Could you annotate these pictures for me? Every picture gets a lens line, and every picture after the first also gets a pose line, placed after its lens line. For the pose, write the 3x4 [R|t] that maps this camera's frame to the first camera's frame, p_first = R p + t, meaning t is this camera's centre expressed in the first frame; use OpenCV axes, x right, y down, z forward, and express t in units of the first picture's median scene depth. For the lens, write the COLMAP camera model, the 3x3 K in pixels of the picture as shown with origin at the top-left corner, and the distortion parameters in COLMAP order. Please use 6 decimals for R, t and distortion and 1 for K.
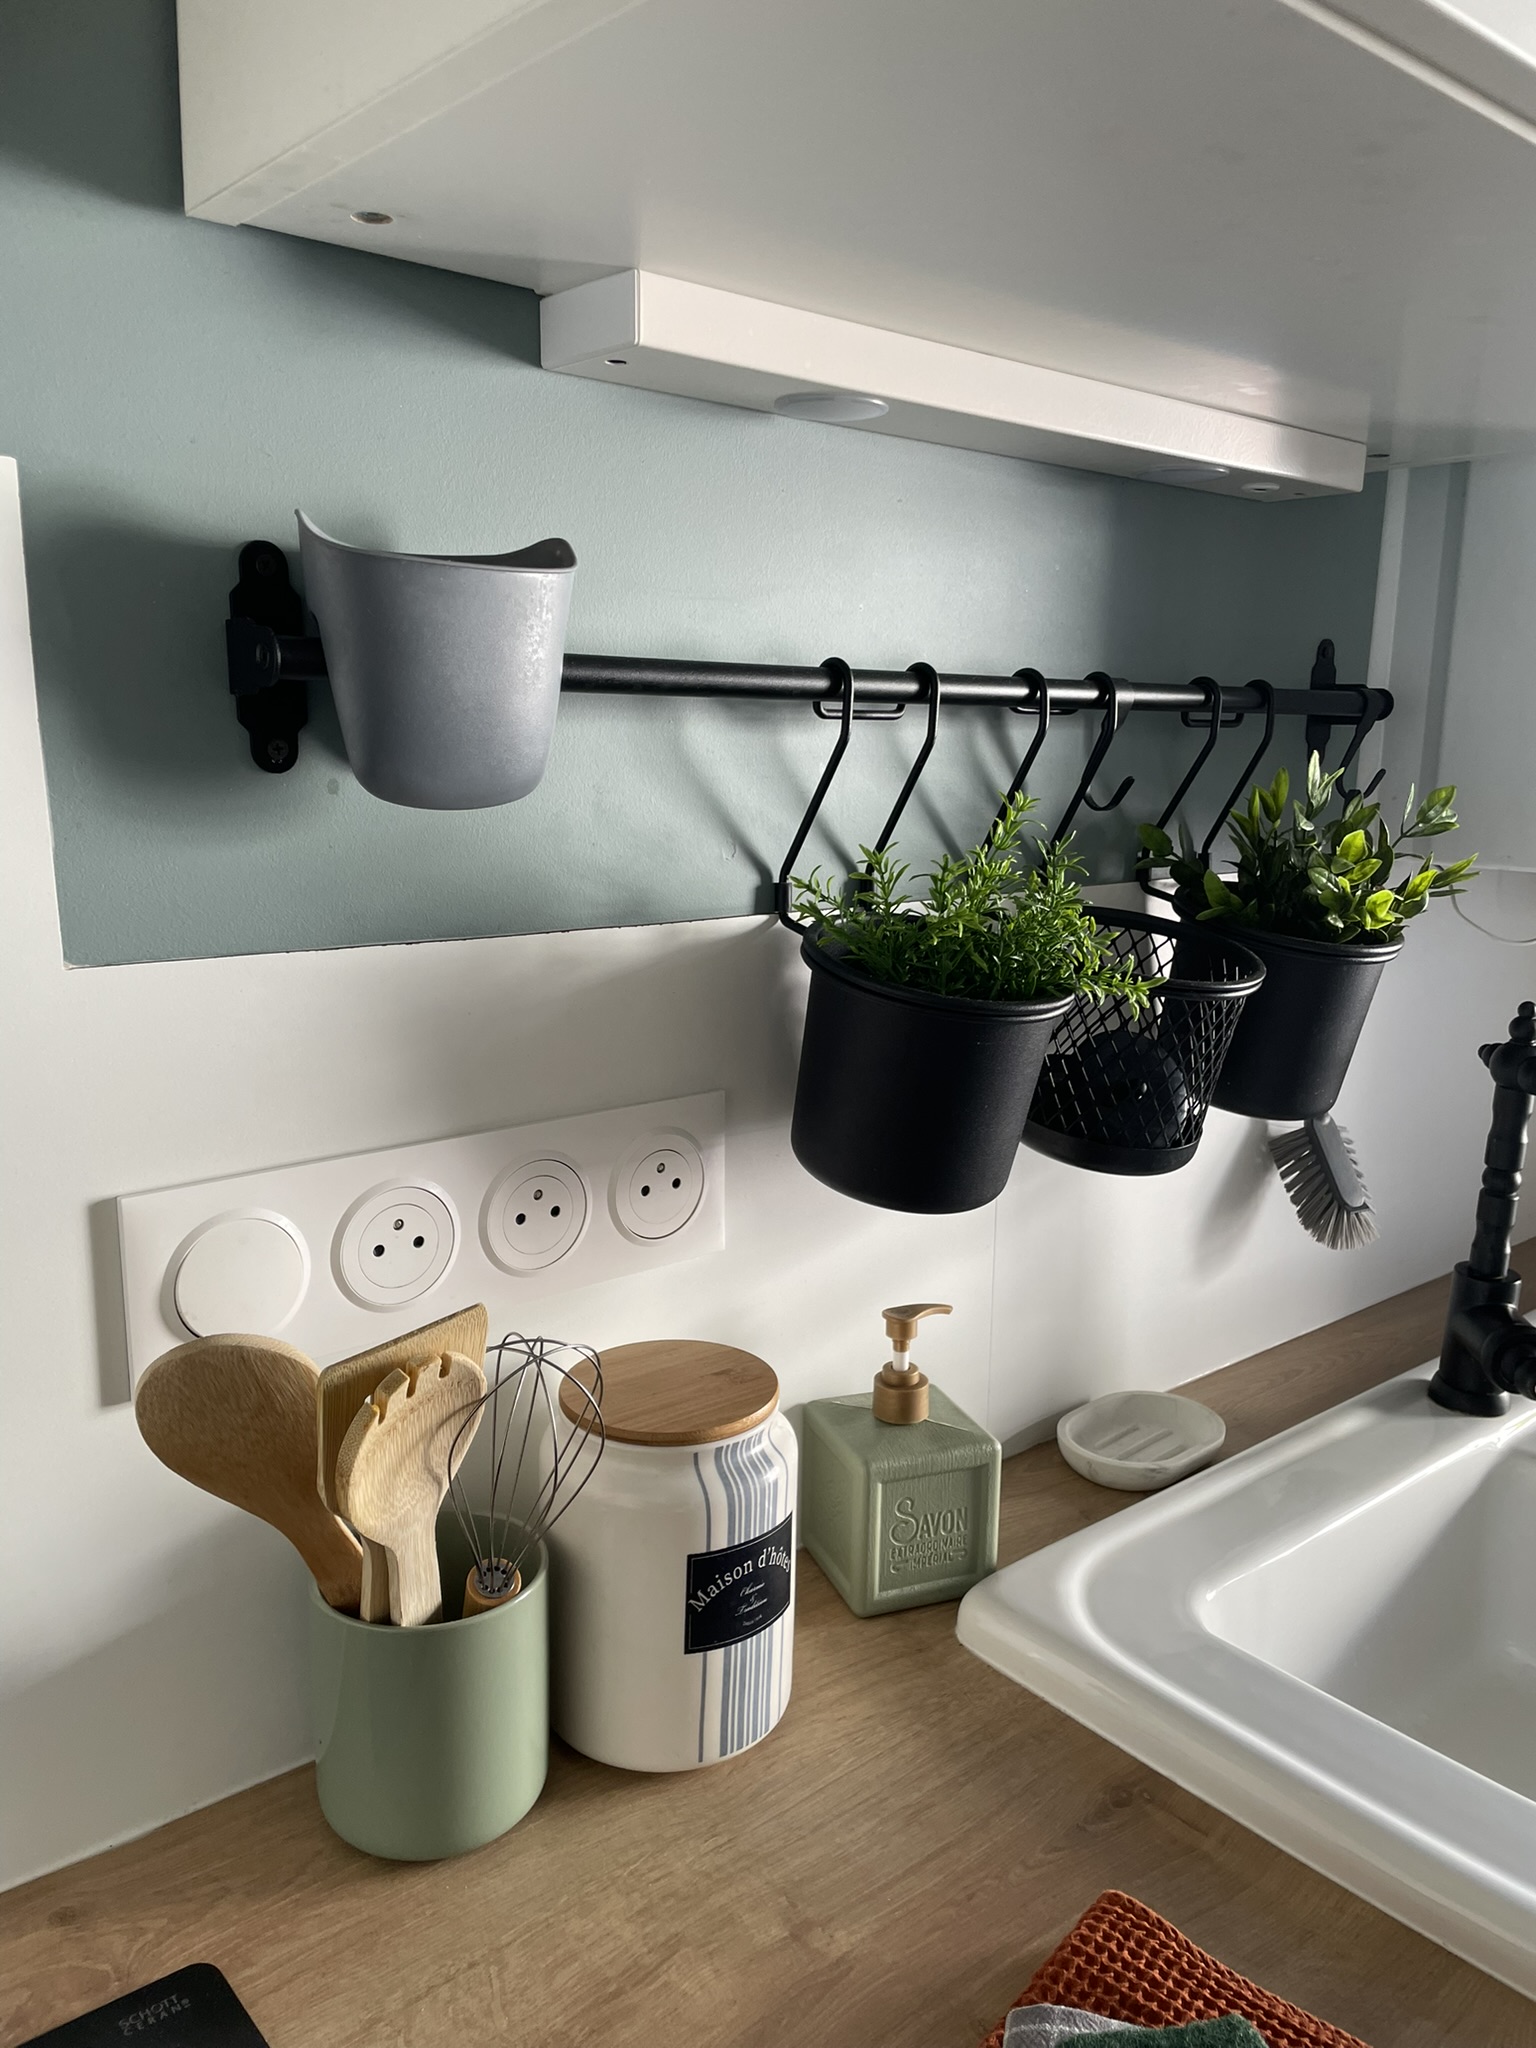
lens RADIAL K [[1545.5, 0, 770.2], [0, 1545.5, 1027.5], [0, 0, 1]] dist [0.092609, -0.119902]
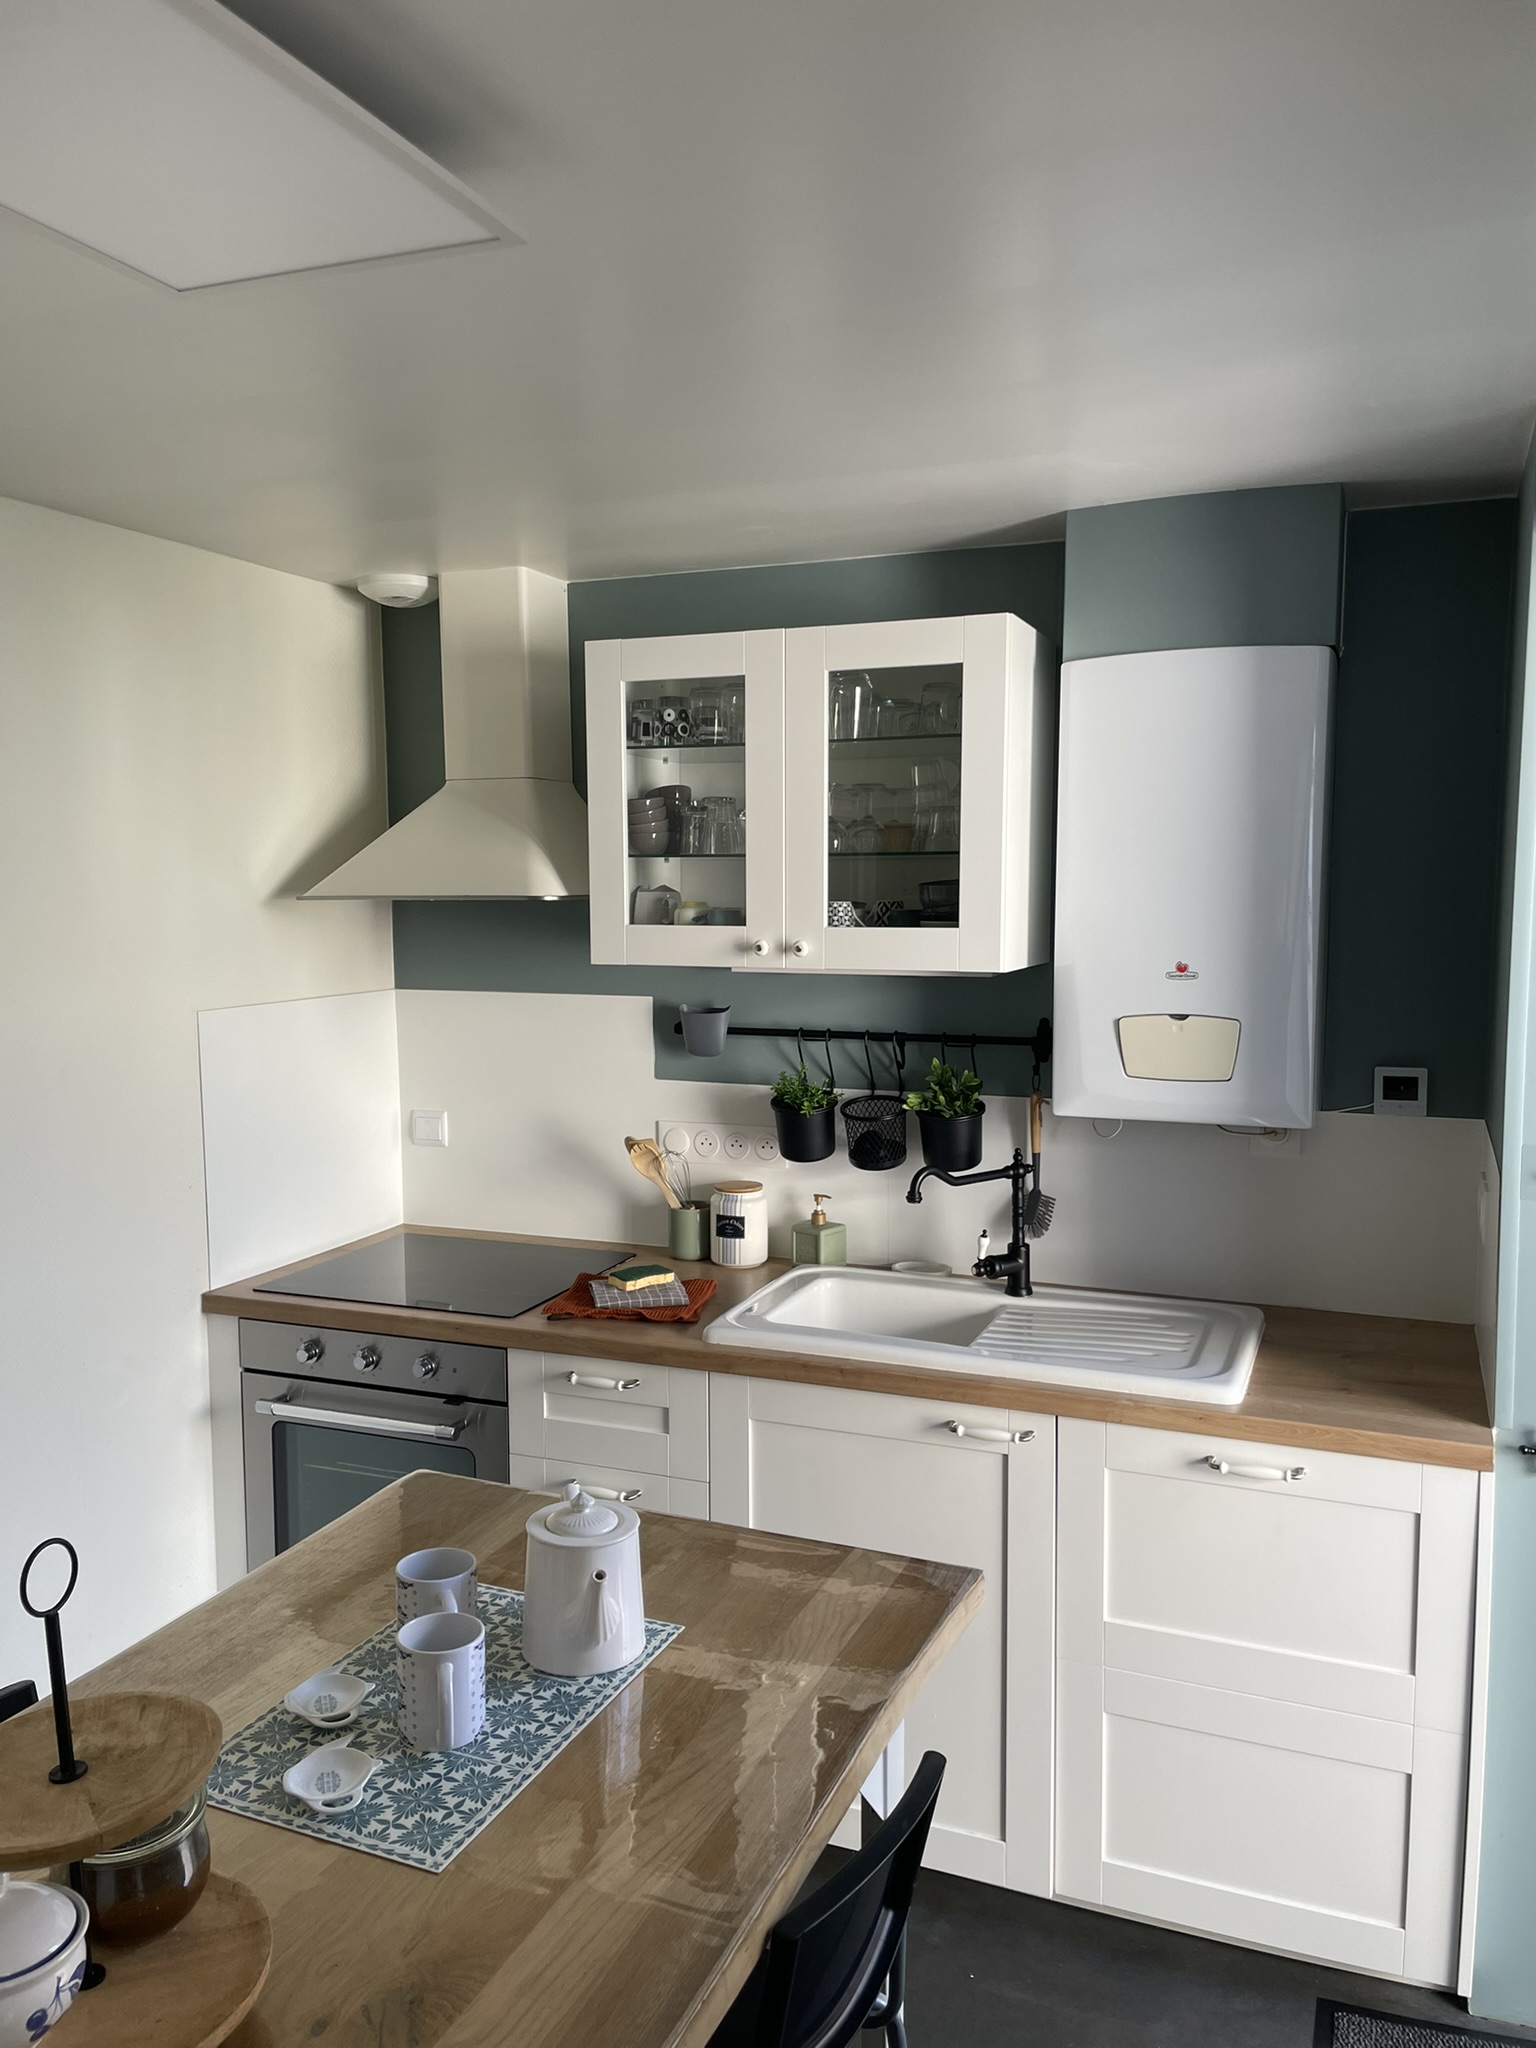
lens RADIAL K [[1545.5, 0, 762.4], [0, 1545.5, 1031.4], [0, 0, 1]] dist [0.092609, -0.119902]
pose [[0.463690, 0.048031, -0.884695, 4.177588], [-0.156394, 0.987287, -0.028369, -0.100266], [0.872085, 0.151515, 0.465307, -1.168787]]
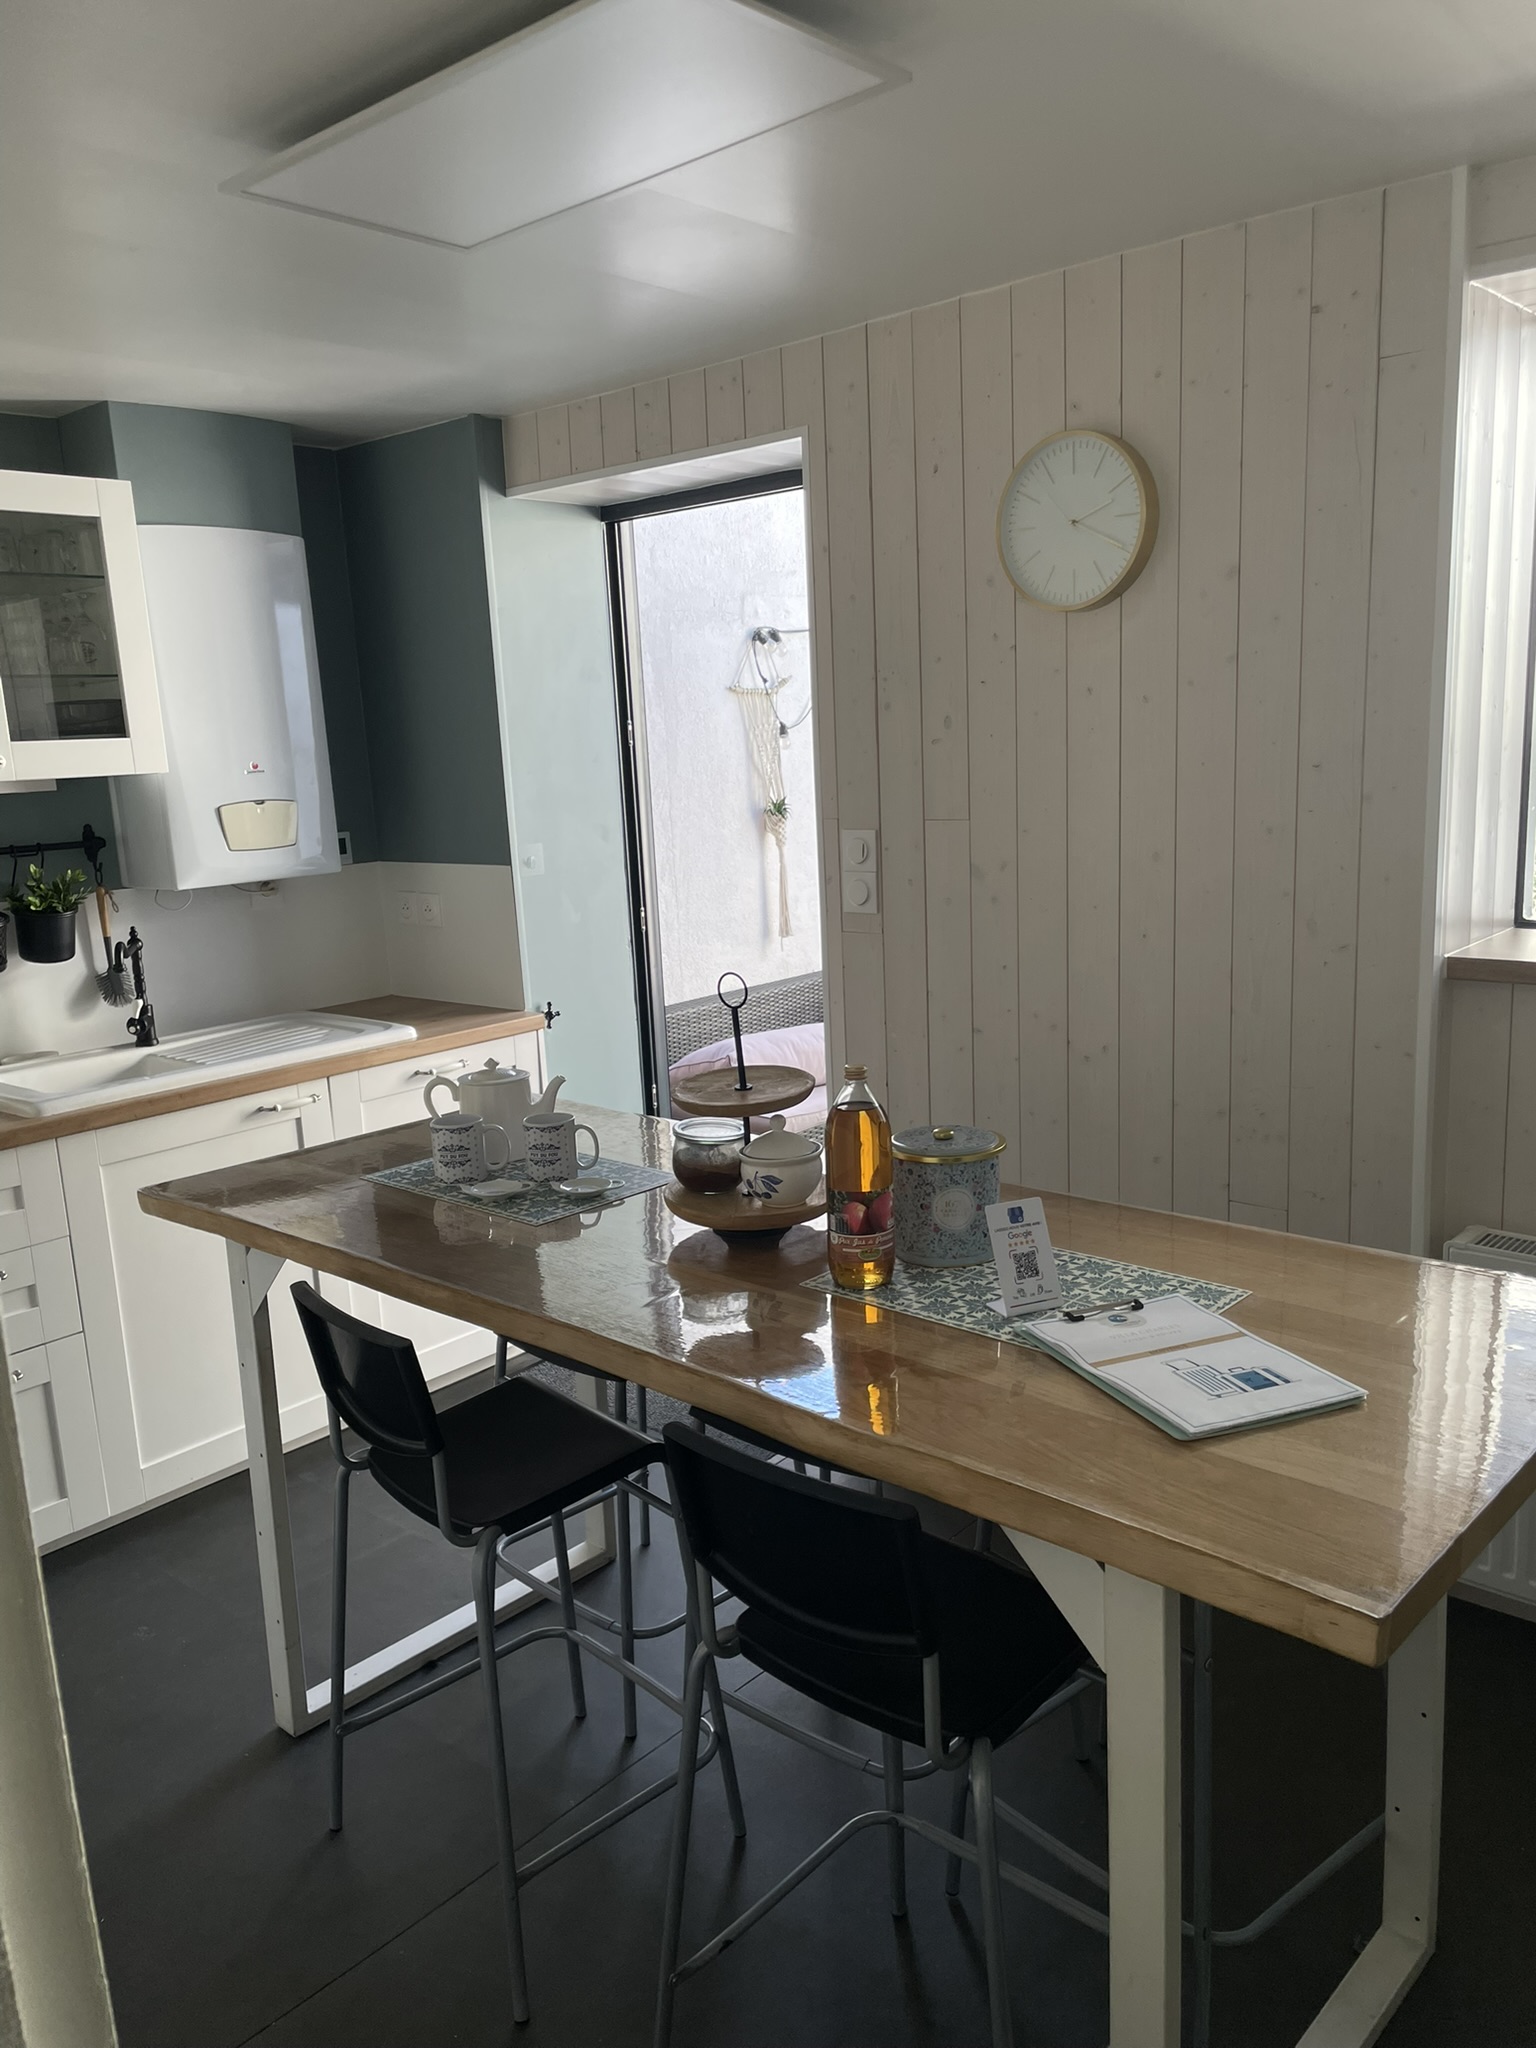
lens RADIAL K [[1545.5, 0, 763.9], [0, 1545.5, 1031.0], [0, 0, 1]] dist [0.092609, -0.119902]
pose [[0.987470, -0.107852, 0.115196, 2.179971], [0.109039, 0.994029, -0.004039, 0.595647], [-0.114073, 0.016550, 0.993335, -4.012025]]
